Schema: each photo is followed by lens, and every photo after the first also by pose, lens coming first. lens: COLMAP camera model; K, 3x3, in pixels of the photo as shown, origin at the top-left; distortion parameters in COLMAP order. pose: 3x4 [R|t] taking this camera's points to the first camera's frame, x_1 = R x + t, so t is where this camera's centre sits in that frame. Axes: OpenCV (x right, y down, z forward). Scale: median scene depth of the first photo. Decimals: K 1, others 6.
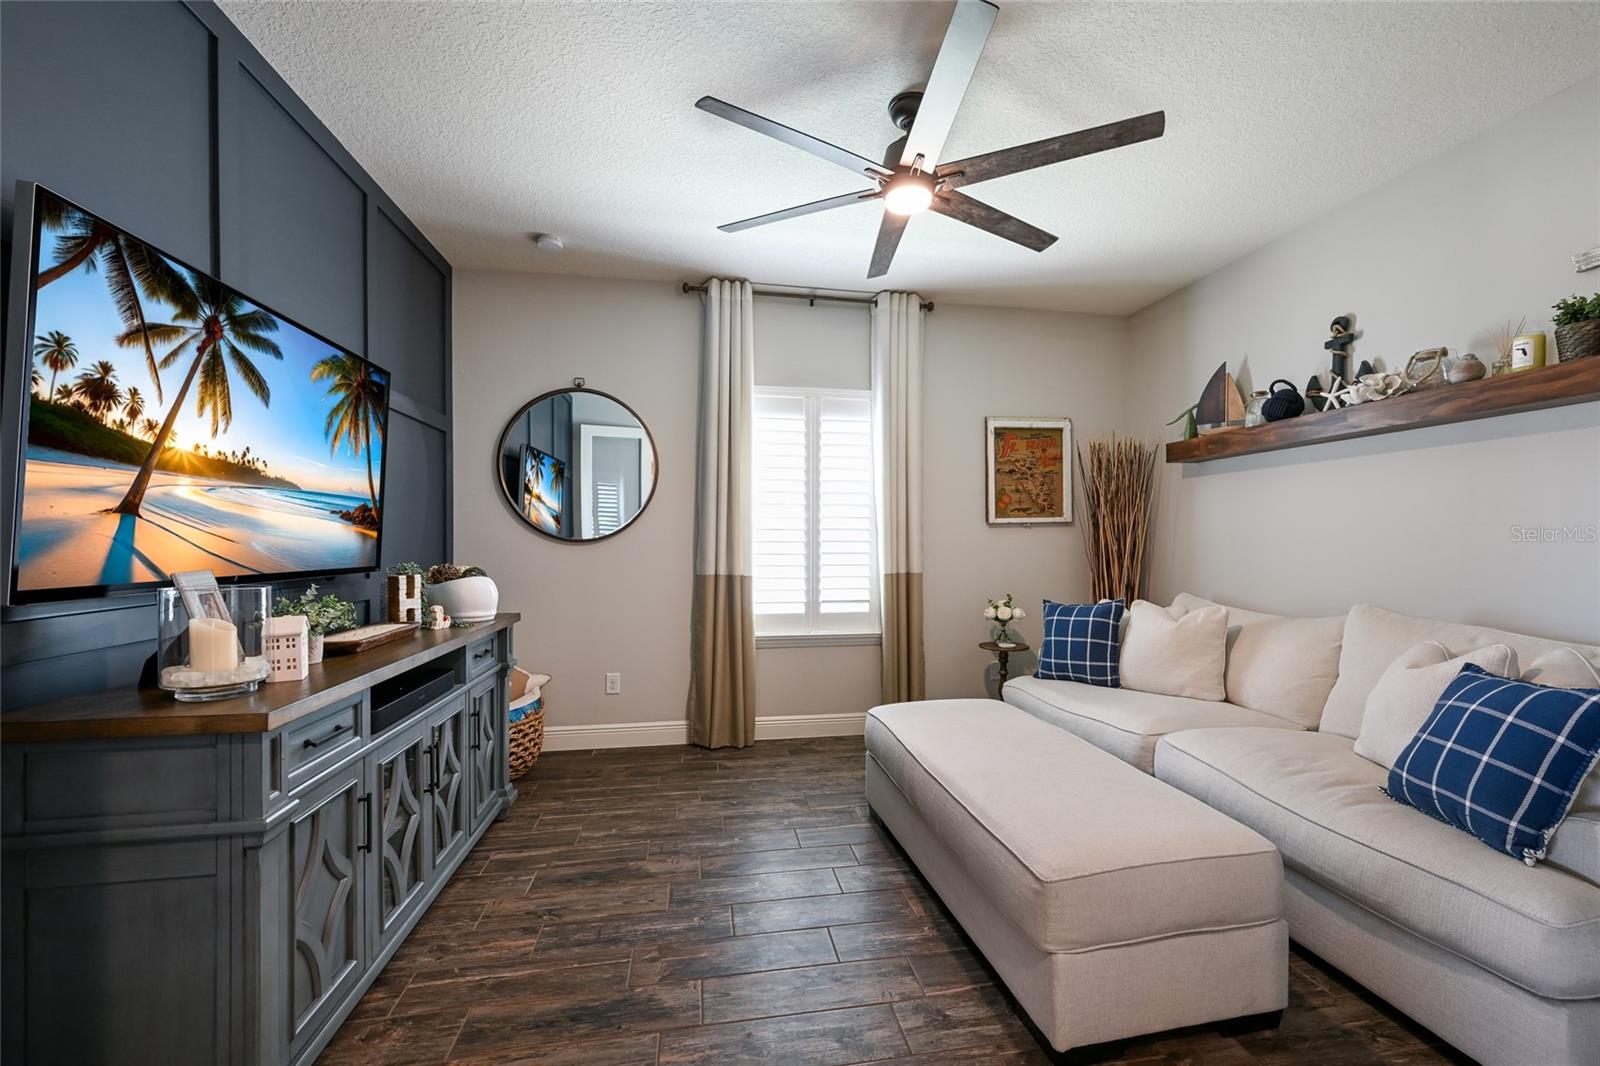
lens RADIAL K [[668.7, 0, 804.9], [0, 668.7, 522.1], [0, 0, 1]] dist [-0.000994, -0.000171]
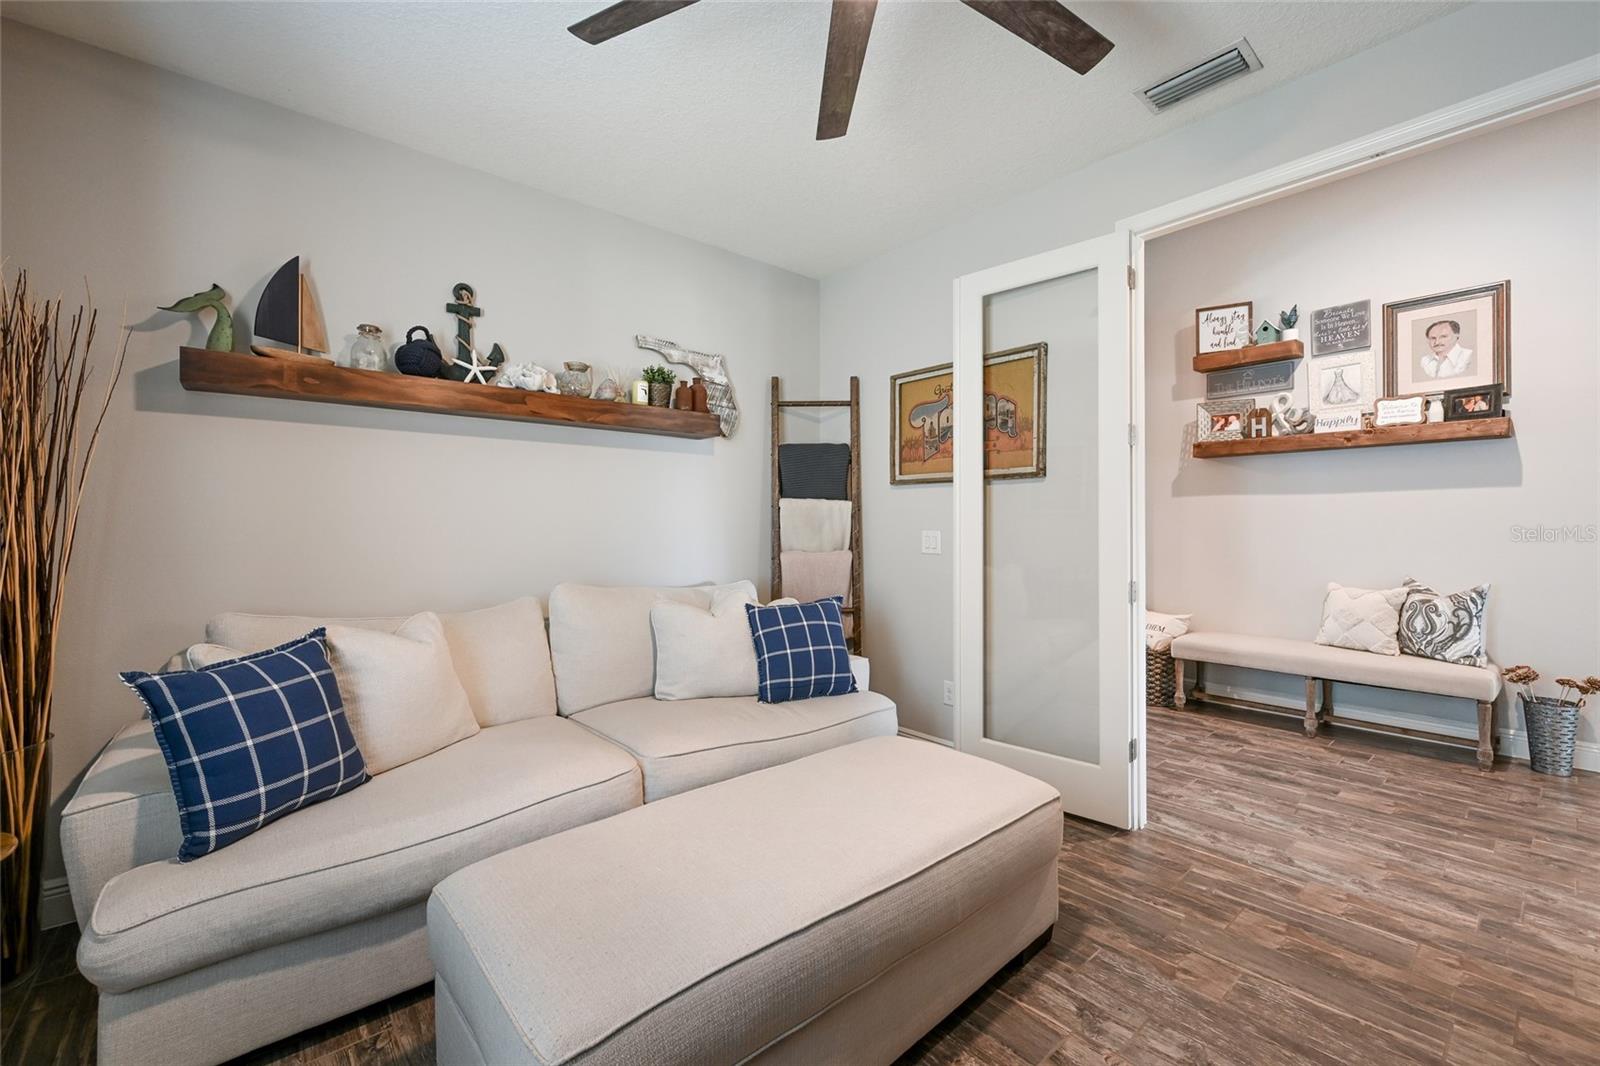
lens RADIAL K [[668.7, 0, 804.9], [0, 668.7, 522.1], [0, 0, 1]] dist [-0.000994, -0.000171]
pose [[-0.529198, 0.010863, 0.848429, -0.334412], [-0.014279, 0.999662, -0.021706, 0.052554], [-0.848378, -0.023602, -0.528864, 1.539414]]
